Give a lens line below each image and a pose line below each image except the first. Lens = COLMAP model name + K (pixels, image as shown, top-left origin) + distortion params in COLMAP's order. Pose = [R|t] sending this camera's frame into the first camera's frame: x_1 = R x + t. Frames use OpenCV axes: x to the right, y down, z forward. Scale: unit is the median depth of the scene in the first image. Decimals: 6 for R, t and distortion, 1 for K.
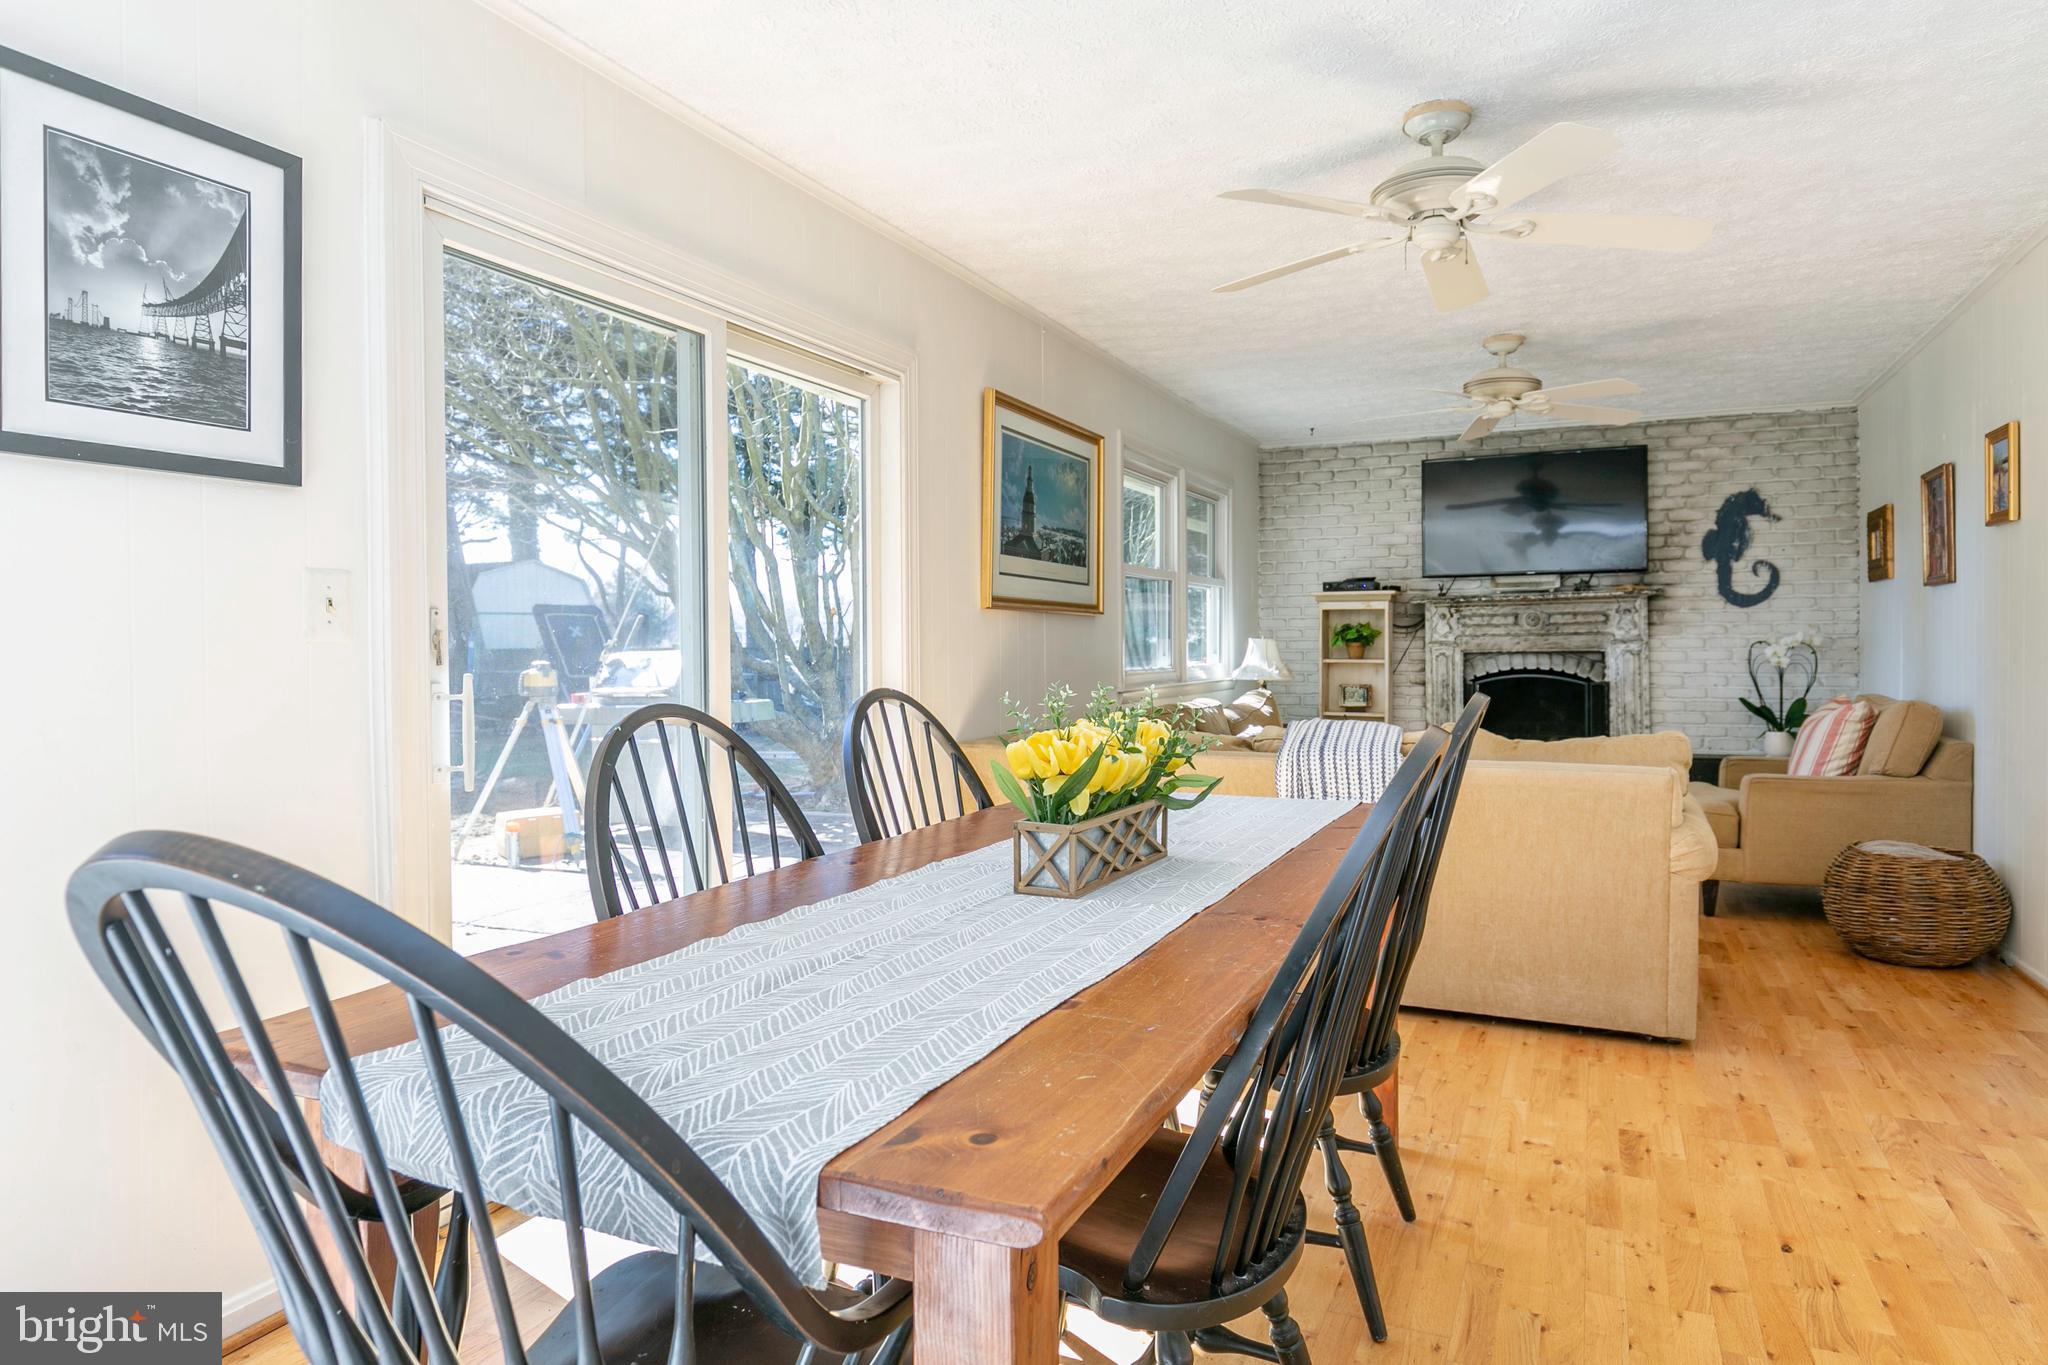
lens RADIAL K [[1203.8, 0, 1034.4], [0, 1203.8, 678.3], [0, 0, 1]] dist [-0.001157, -0.001225]
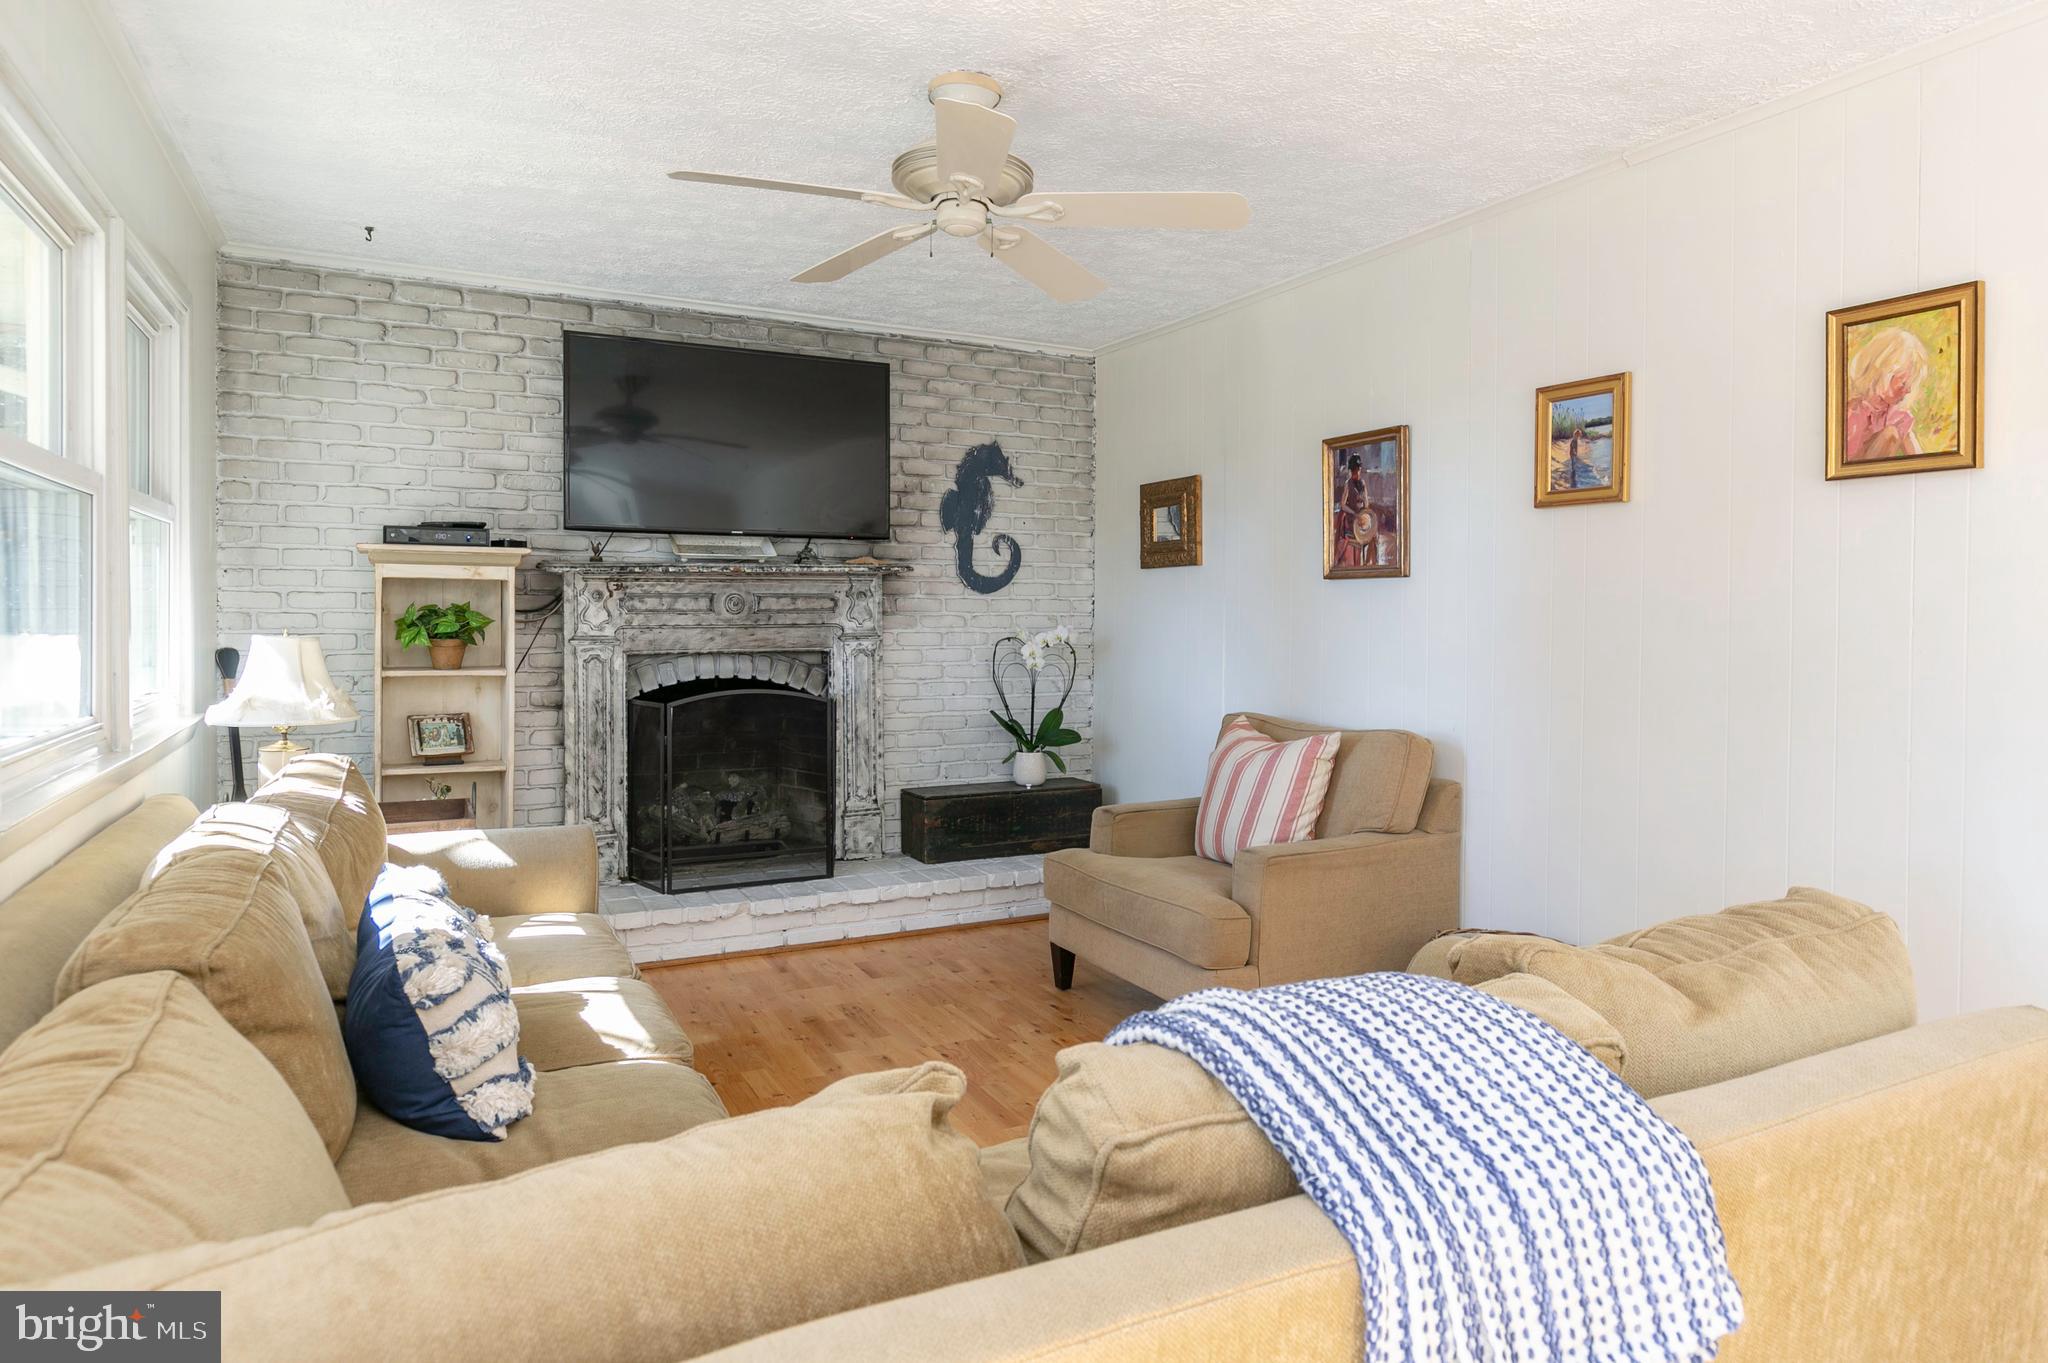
lens RADIAL K [[1203.8, 0, 1050.3], [0, 1203.8, 635.8], [0, 0, 1]] dist [-0.001157, -0.001225]
pose [[0.606127, -0.005312, 0.795350, -0.003783], [0.013036, 0.999910, -0.003257, -0.027516], [-0.795261, 0.012343, 0.606141, 0.477444]]
